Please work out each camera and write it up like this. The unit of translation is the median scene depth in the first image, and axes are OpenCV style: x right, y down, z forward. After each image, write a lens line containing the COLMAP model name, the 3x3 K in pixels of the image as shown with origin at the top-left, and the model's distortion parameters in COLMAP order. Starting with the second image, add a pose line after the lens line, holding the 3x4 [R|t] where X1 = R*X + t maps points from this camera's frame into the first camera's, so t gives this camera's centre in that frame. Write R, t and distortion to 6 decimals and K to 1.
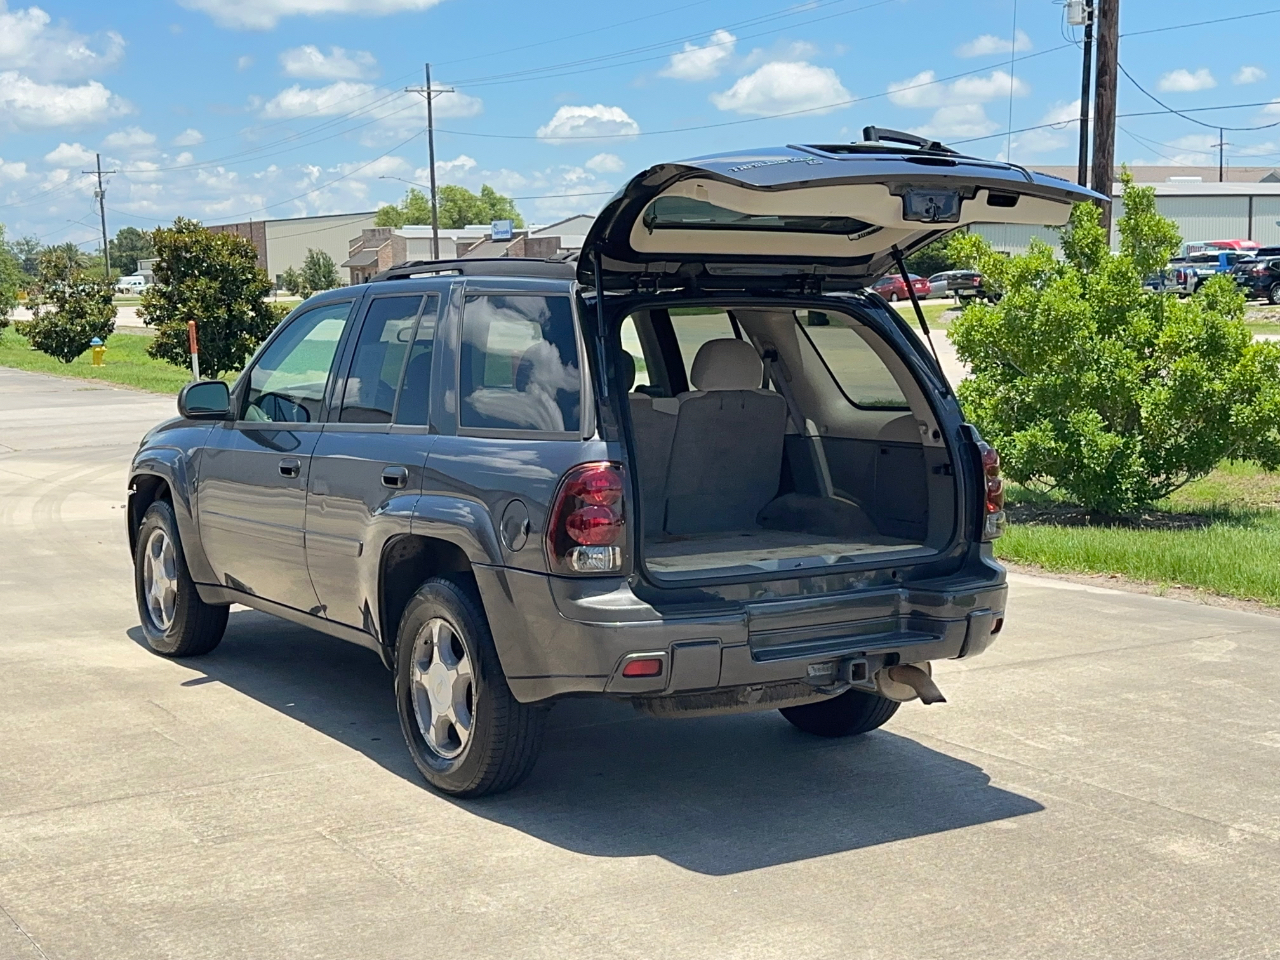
lens RADIAL K [[1762.9, 0, 642.4], [0, 1762.9, 486.8], [0, 0, 1]] dist [0.210121, -0.469468]
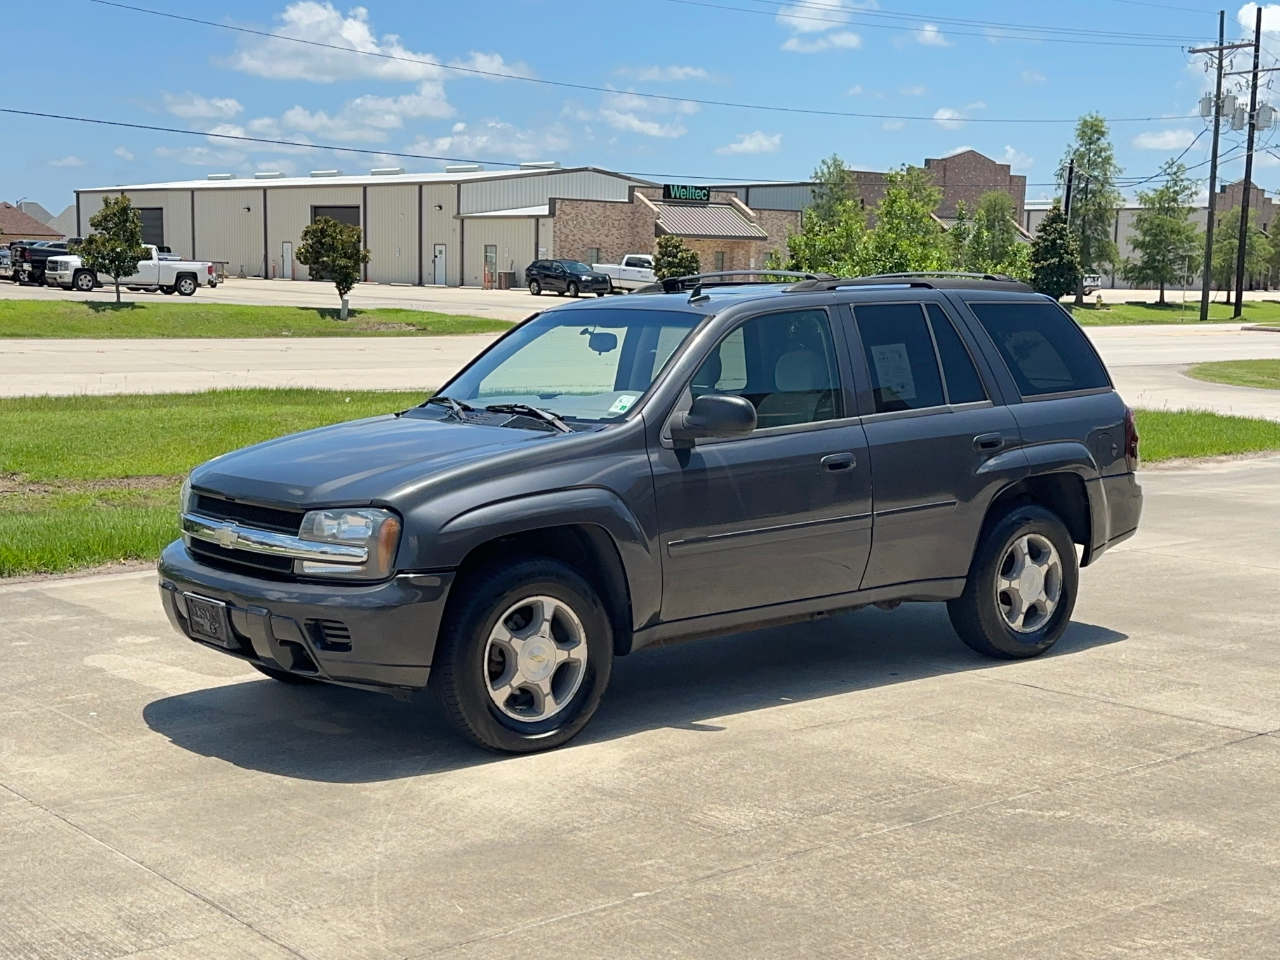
lens RADIAL K [[1739.8, 0, 630.7], [0, 1739.8, 475.9], [0, 0, 1]] dist [0.213867, -0.493277]
pose [[-0.095009, -0.099565, 0.990485, -1.388906], [0.100146, 0.988982, 0.109020, -0.147285], [-0.990426, 0.109551, -0.083991, 1.356117]]
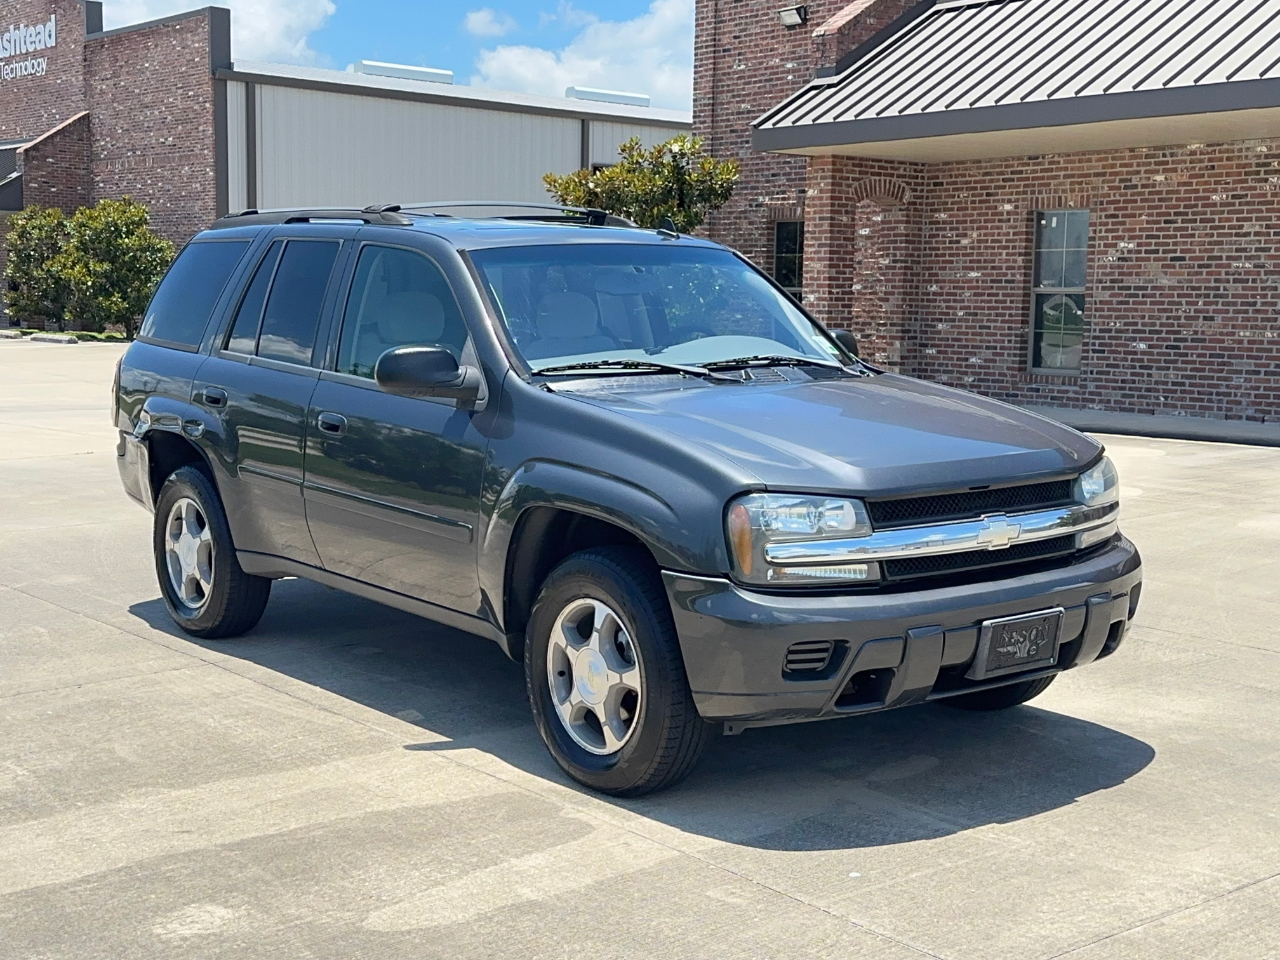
lens RADIAL K [[1761.0, 0, 639.9], [0, 1761.0, 480.7], [0, 0, 1]] dist [0.227000, -0.515148]
pose [[-0.996031, 0.010054, -0.088434, -0.068205], [-0.009751, 0.975290, 0.220714, -0.225518], [0.088467, 0.220701, -0.971321, 2.302832]]
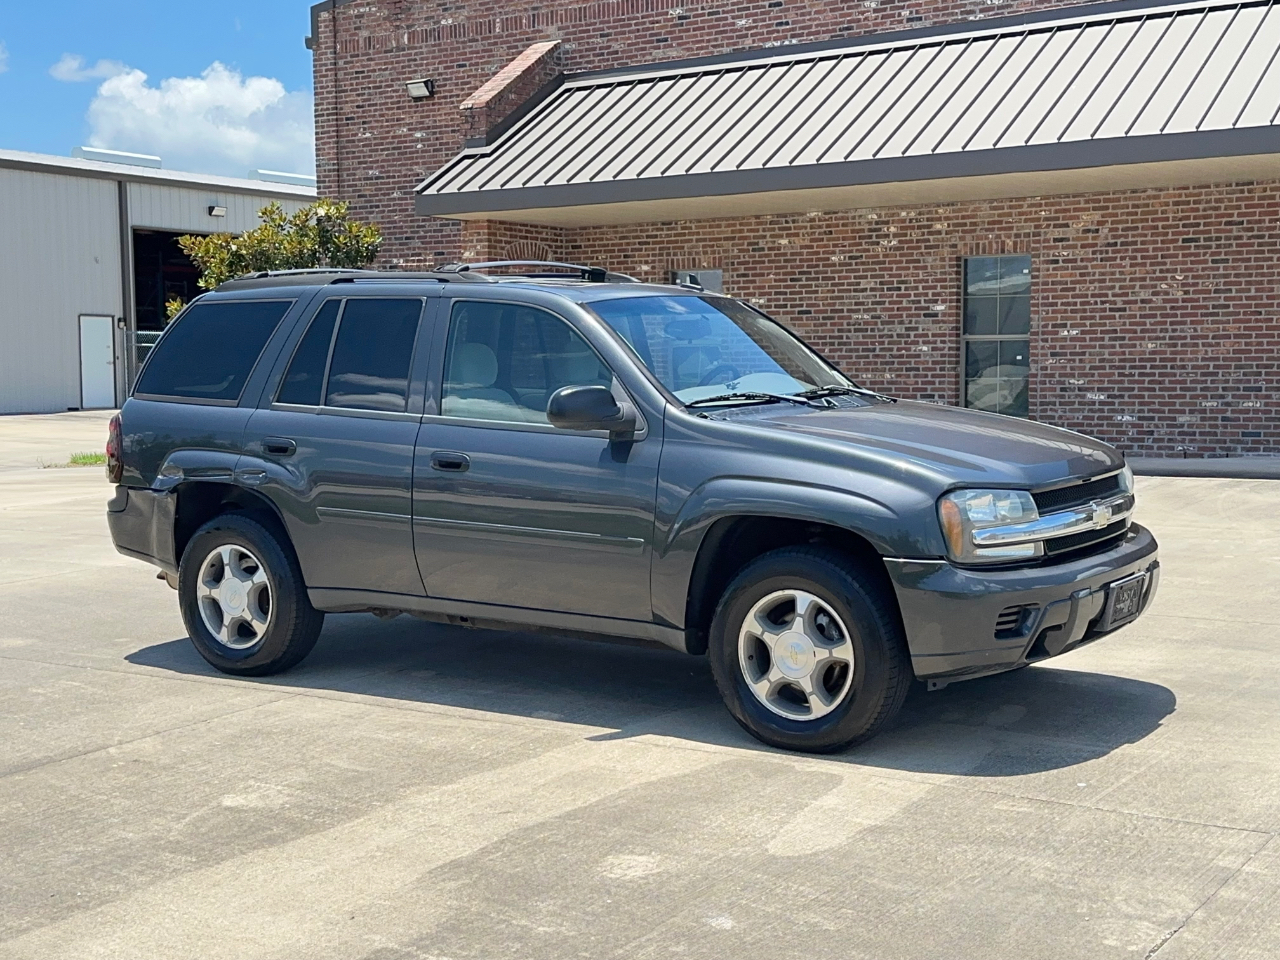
lens RADIAL K [[1752.1, 0, 640.0], [0, 1752.1, 480.0], [0, 0, 1]] dist [0.187791, -0.317070]
pose [[-0.922120, 0.053865, -0.383136, 0.343489], [-0.018512, 0.982985, 0.182752, -0.226336], [0.386461, 0.175612, -0.905433, 2.354455]]
